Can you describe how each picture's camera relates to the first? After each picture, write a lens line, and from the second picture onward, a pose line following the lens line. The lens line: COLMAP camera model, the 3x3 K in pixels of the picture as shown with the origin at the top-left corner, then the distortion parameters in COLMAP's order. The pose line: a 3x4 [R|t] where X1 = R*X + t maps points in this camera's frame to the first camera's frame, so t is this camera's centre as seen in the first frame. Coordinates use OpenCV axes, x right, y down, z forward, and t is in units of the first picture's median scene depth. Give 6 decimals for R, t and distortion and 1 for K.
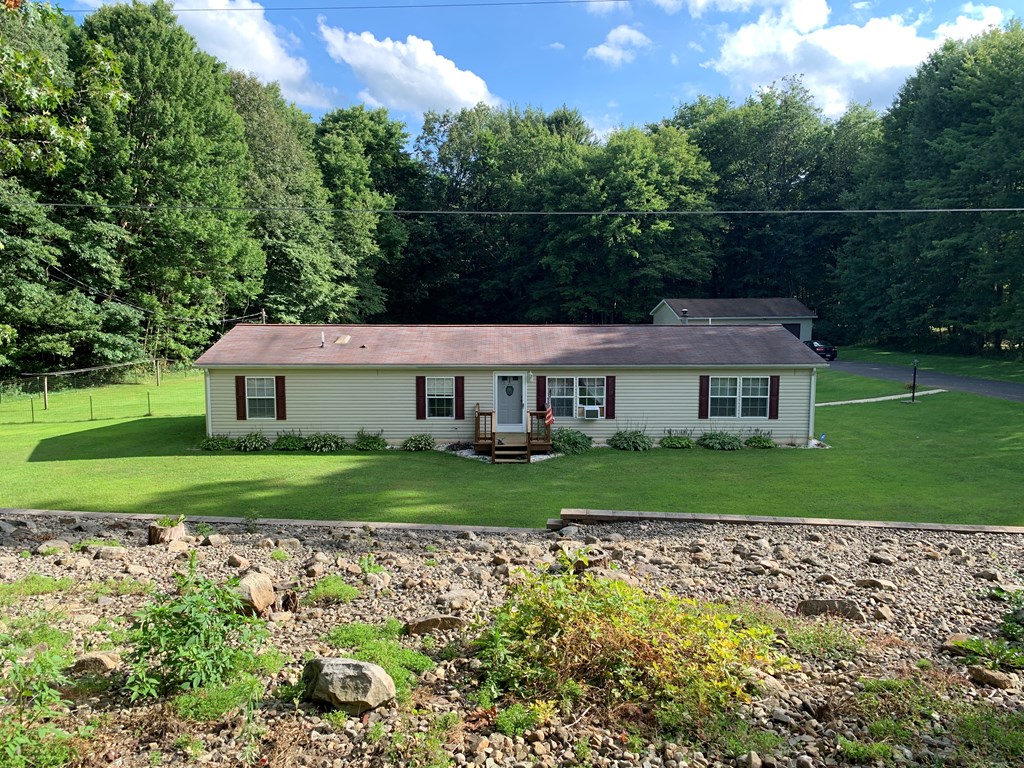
lens RADIAL K [[770.3, 0, 511.3], [0, 770.3, 378.1], [0, 0, 1]] dist [0.009922, -0.008056]
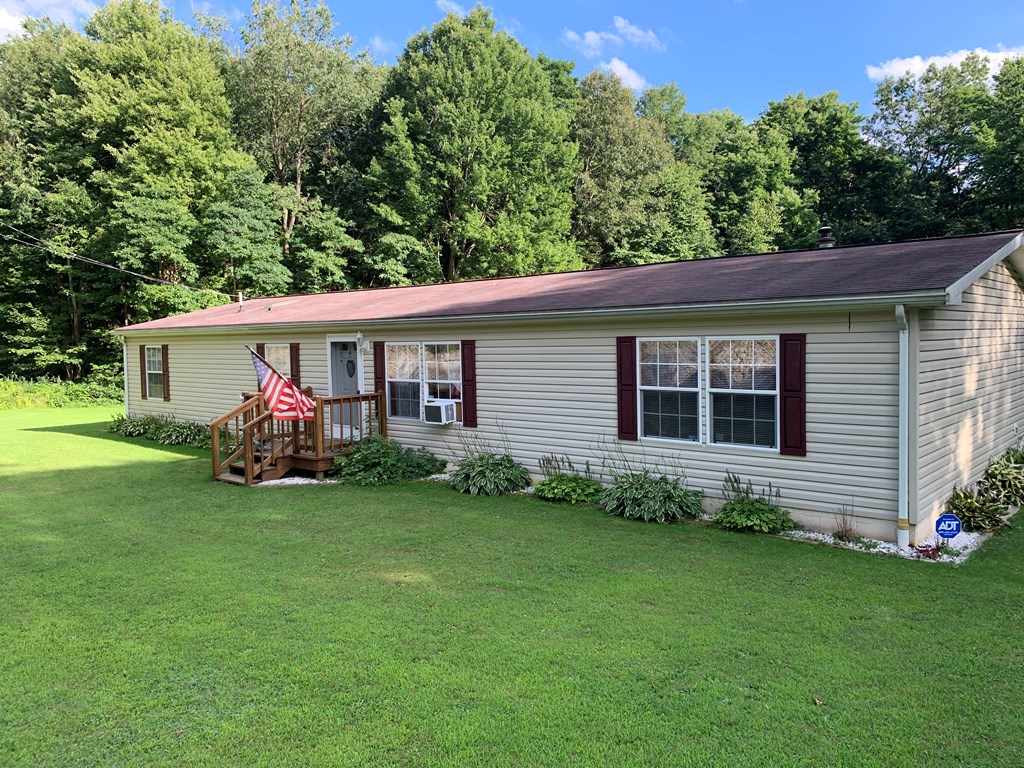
lens RADIAL K [[770.3, 0, 513.4], [0, 770.3, 382.3], [0, 0, 1]] dist [0.009922, -0.008056]
pose [[0.736902, 0.022234, -0.675634, 0.484002], [-0.066755, 0.996967, -0.040000, 0.042028], [0.672695, 0.074578, 0.736151, 0.645573]]
